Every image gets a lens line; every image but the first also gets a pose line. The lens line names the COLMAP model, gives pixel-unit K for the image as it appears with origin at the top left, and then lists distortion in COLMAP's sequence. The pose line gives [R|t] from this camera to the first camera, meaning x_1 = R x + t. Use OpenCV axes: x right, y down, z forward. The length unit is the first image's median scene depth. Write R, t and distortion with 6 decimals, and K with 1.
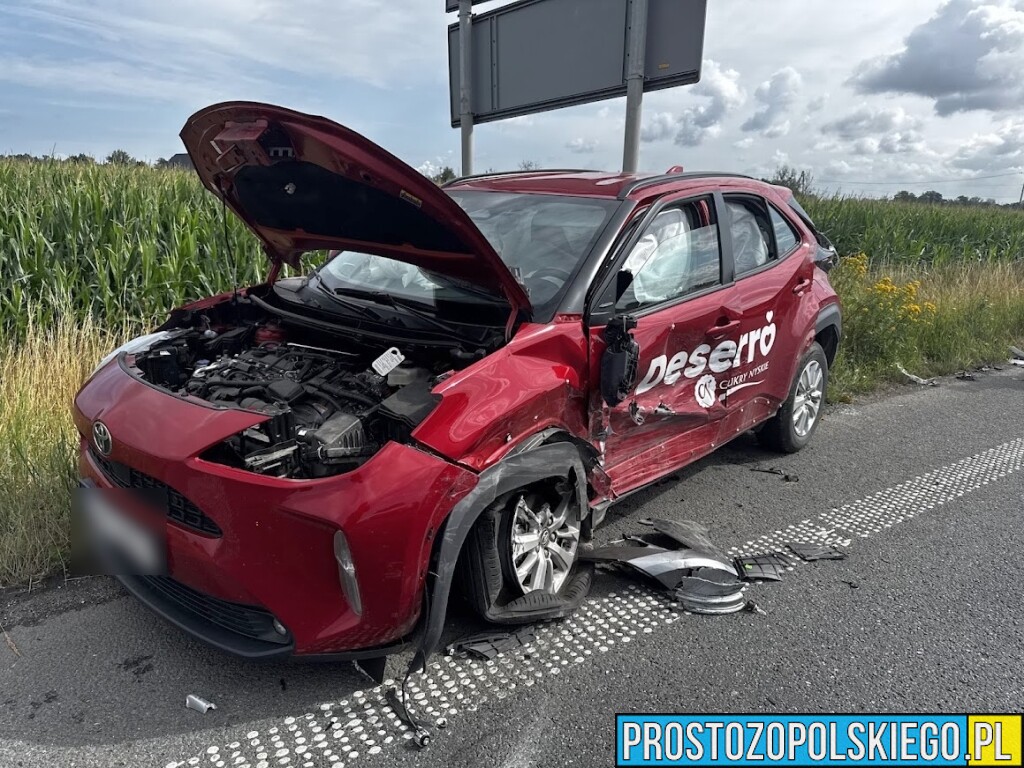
lens RADIAL K [[724.1, 0, 506.7], [0, 724.1, 373.5], [0, 0, 1]] dist [0.034258, -0.031698]
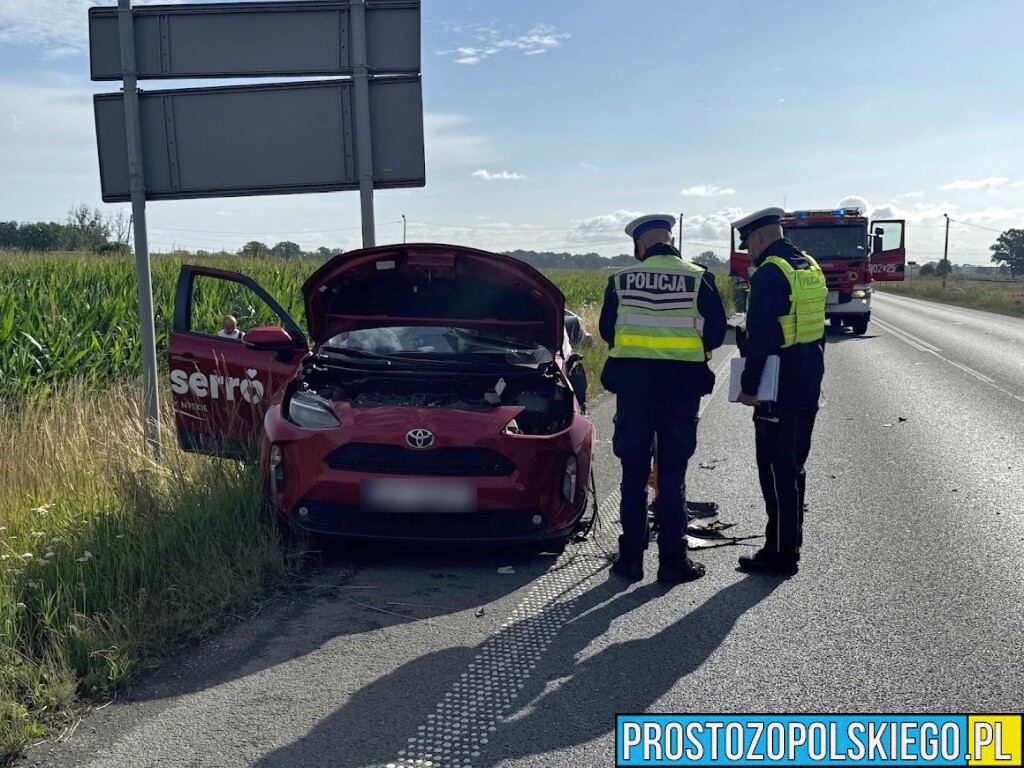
lens RADIAL K [[1152.7, 0, 514.0], [0, 1152.7, 378.8], [0, 0, 1]] dist [0.068234, 0.000000]
pose [[0.750279, -0.083552, 0.655821, -1.594396], [0.165328, 0.984176, -0.063755, 0.118431], [-0.640116, 0.156259, 0.752220, -0.879250]]
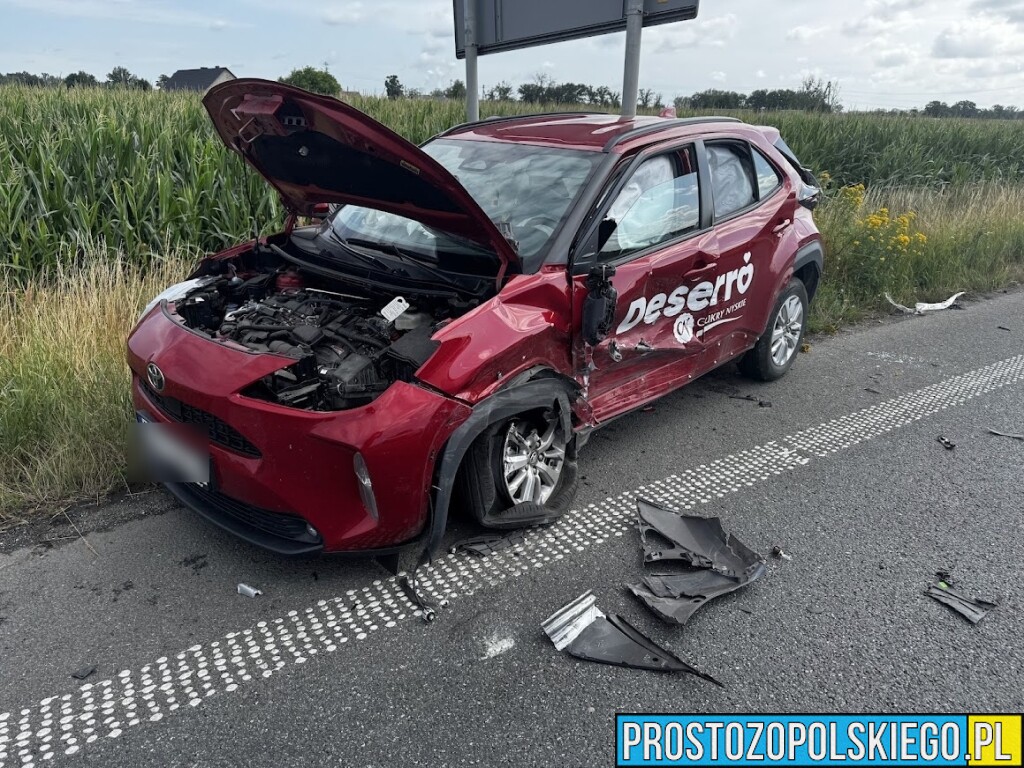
lens RADIAL K [[724.1, 0, 508.4], [0, 724.1, 382.6], [0, 0, 1]] dist [0.034258, -0.031698]
pose [[0.999819, -0.004689, -0.018464, 0.030841], [0.006835, 0.992998, 0.117937, -0.028737], [0.017782, -0.118042, 0.992849, -0.127869]]
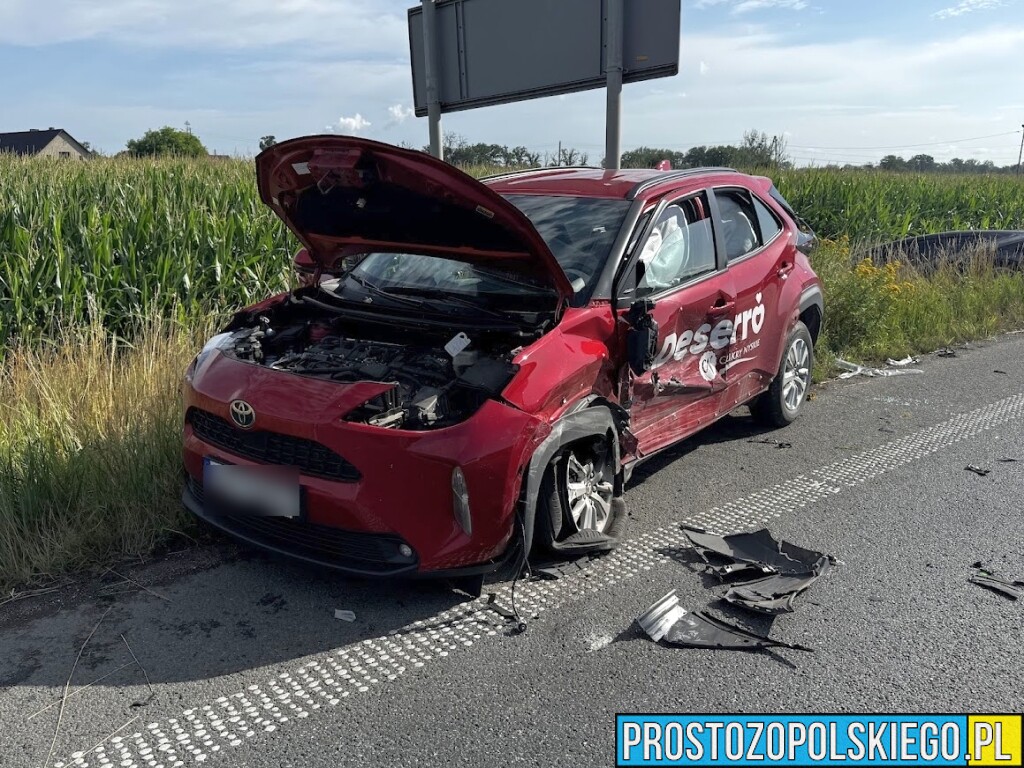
lens RADIAL K [[886.2, 0, 507.4], [0, 886.2, 389.2], [0, 0, 1]] dist [0.089137, -0.134242]
pose [[0.995236, -0.050251, 0.083548, -0.175143], [0.050465, 0.998726, -0.000457, 0.052299], [-0.083419, 0.004671, 0.996504, -0.400162]]
